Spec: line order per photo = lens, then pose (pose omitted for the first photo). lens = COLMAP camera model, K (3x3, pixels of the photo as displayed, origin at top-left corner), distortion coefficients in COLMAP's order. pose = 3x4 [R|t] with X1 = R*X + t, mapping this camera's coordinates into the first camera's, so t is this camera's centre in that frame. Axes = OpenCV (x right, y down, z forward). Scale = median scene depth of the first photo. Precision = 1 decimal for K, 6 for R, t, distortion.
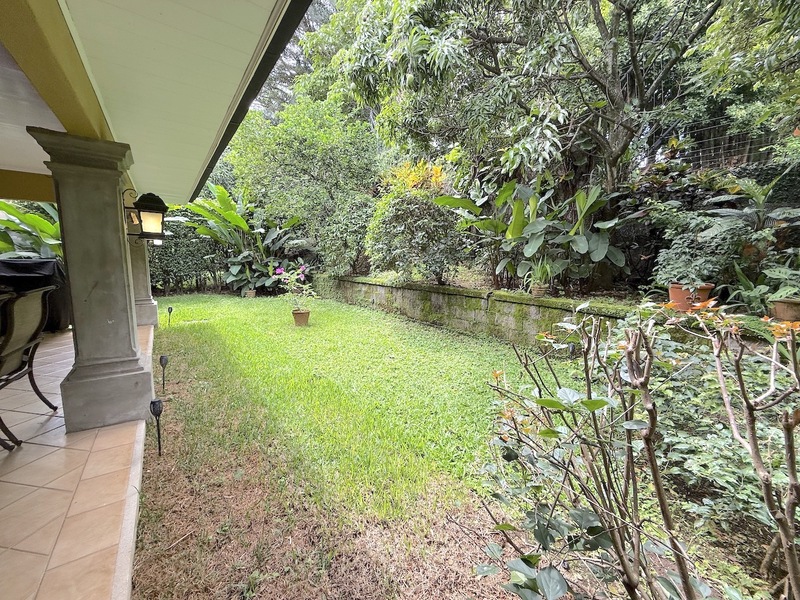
lens RADIAL K [[318.7, 0, 398.6], [0, 318.7, 302.0], [0, 0, 1]] dist [-0.004416, -0.000237]
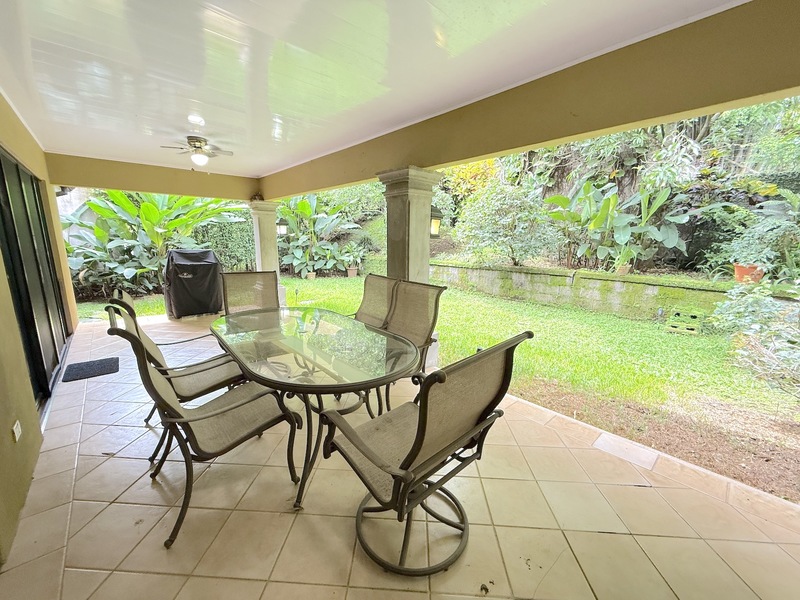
lens RADIAL K [[318.7, 0, 401.6], [0, 318.7, 298.6], [0, 0, 1]] dist [-0.004416, -0.000237]
pose [[0.993752, -0.029880, 0.107536, -0.527600], [0.023237, 0.997774, 0.062503, -0.018534], [-0.109164, -0.059614, 0.992235, -0.168716]]
